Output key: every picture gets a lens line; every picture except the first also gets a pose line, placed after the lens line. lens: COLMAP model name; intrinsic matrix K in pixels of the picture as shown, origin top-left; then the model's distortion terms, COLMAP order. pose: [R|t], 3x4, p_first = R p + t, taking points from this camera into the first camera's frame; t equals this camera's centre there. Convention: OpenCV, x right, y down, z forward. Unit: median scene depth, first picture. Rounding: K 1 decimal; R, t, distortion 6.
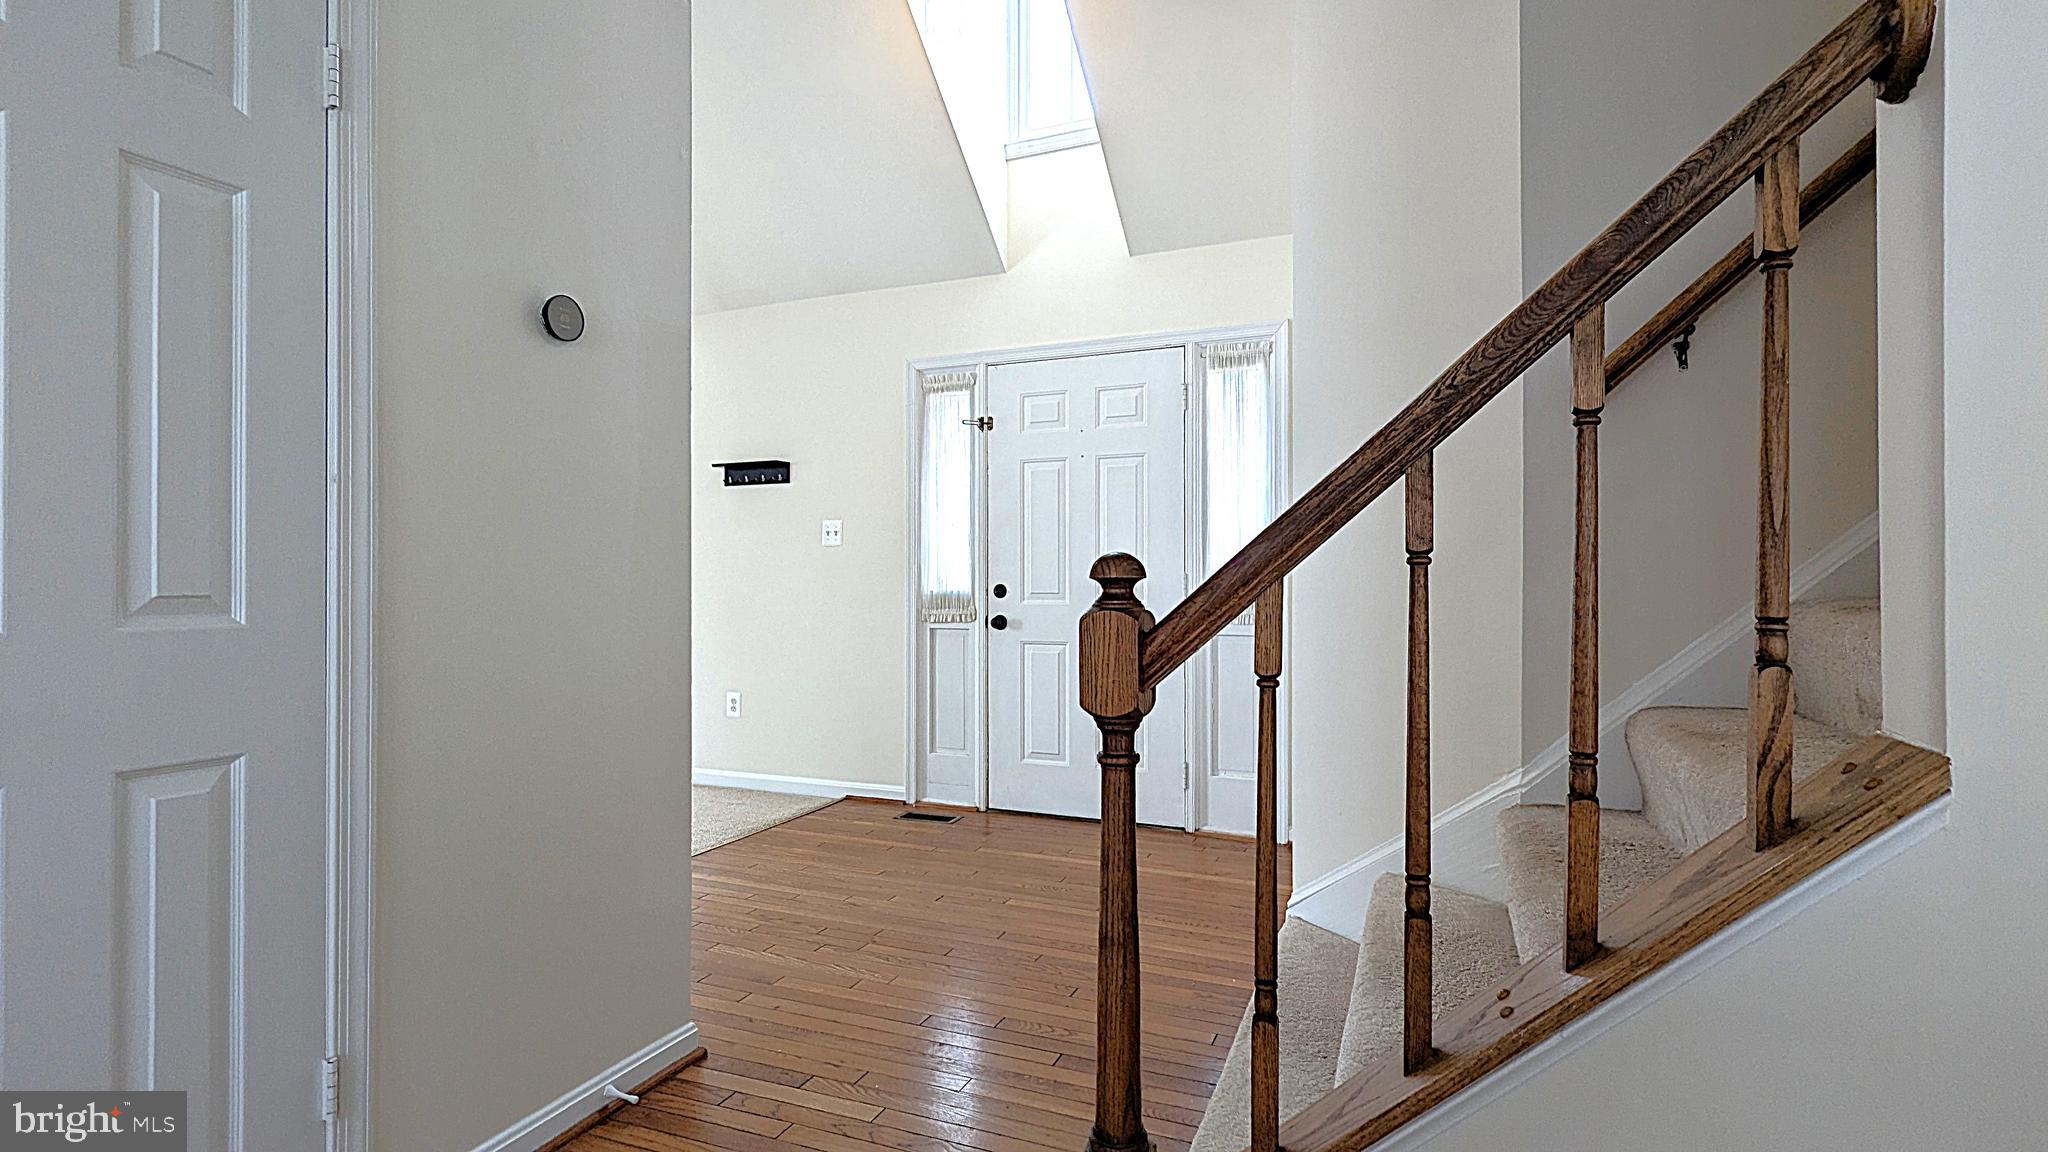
lens RADIAL K [[970.7, 0, 1029.4], [0, 970.7, 581.1], [0, 0, 1]] dist [-0.000453, -0.000299]
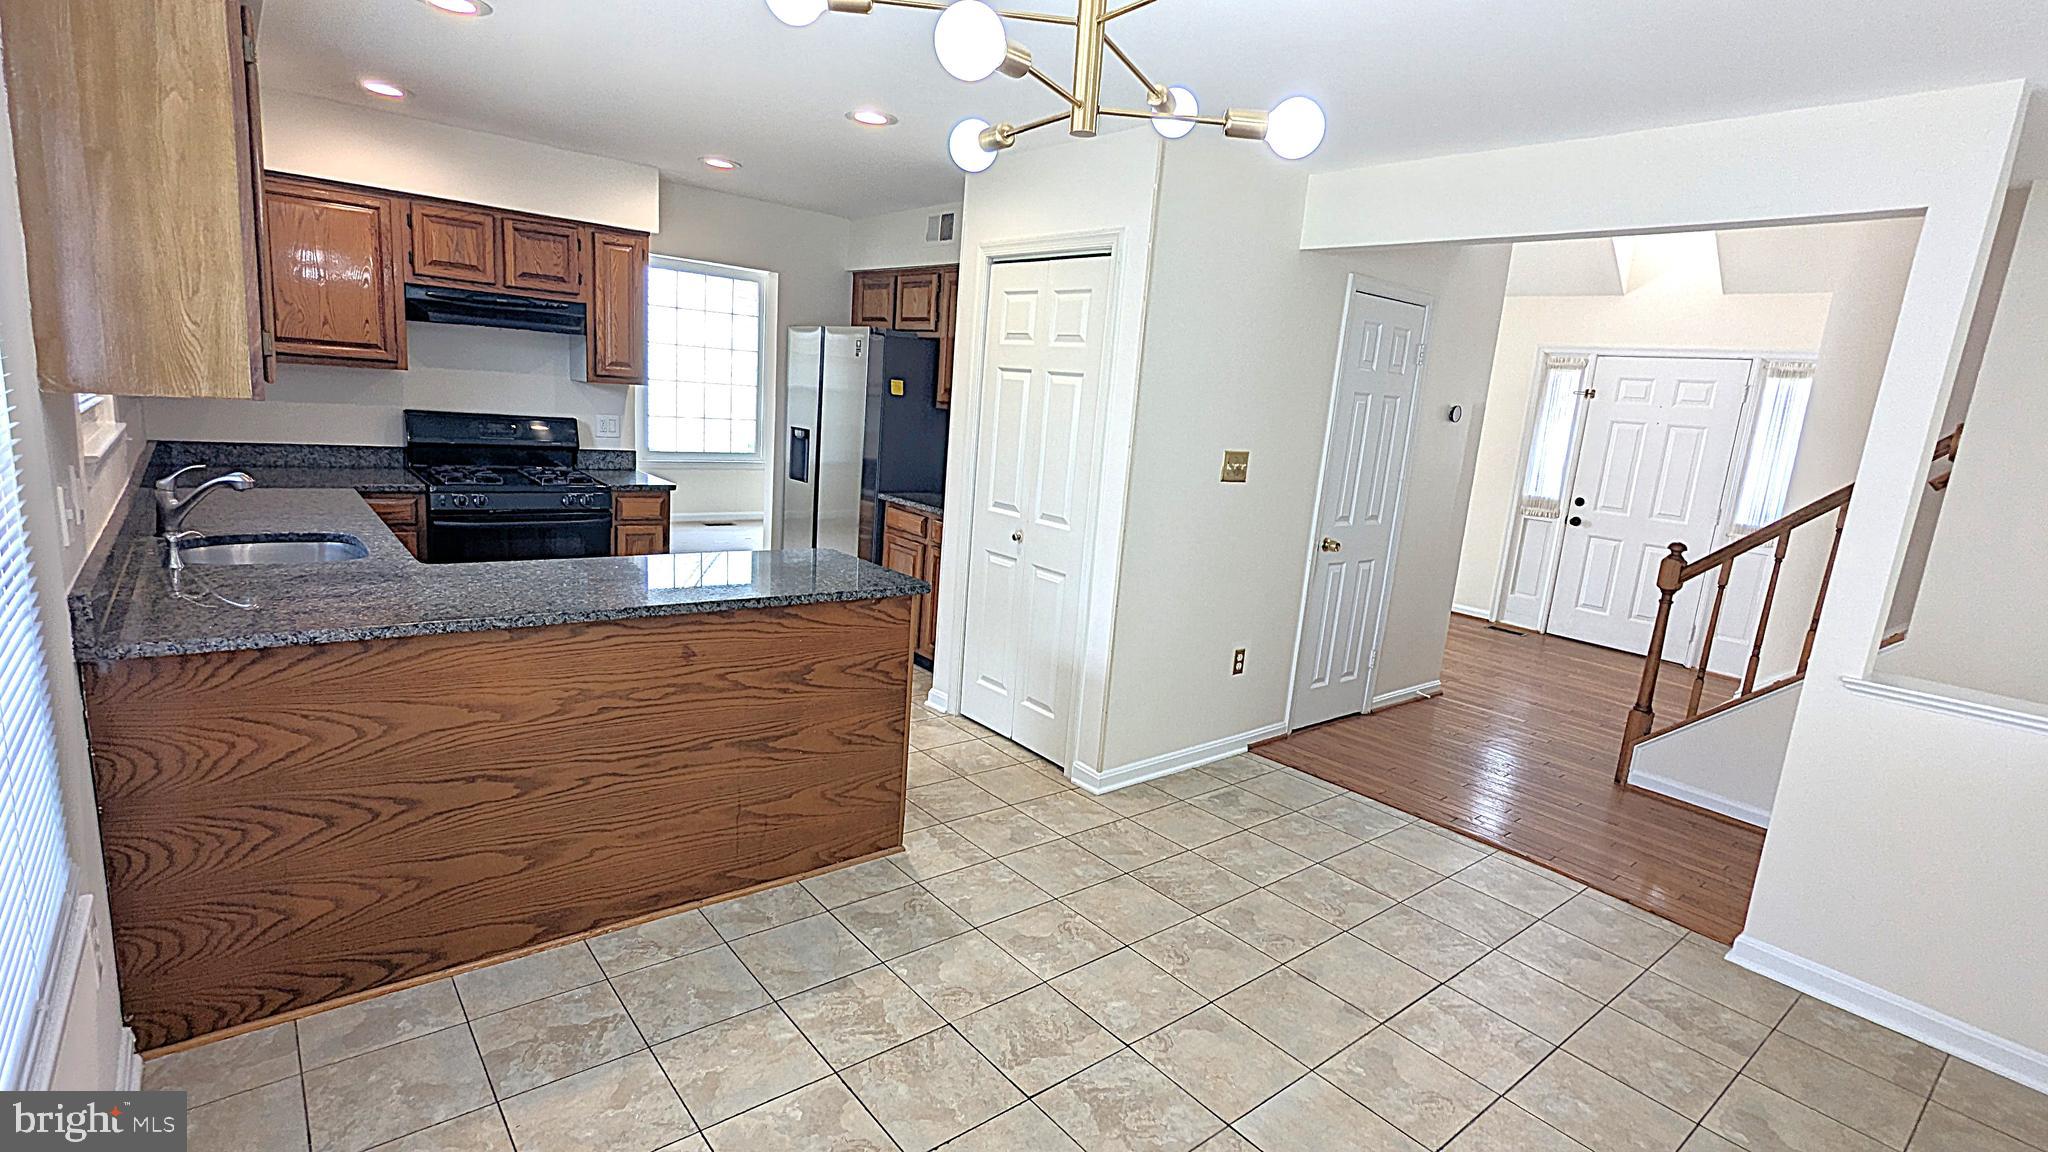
lens RADIAL K [[970.7, 0, 1029.4], [0, 970.7, 581.1], [0, 0, 1]] dist [-0.000453, -0.000299]
pose [[0.885137, 0.161187, -0.436521, -0.122051], [-0.080399, 0.976956, 0.197718, -0.113104], [0.458332, -0.139912, 0.877700, -0.891281]]
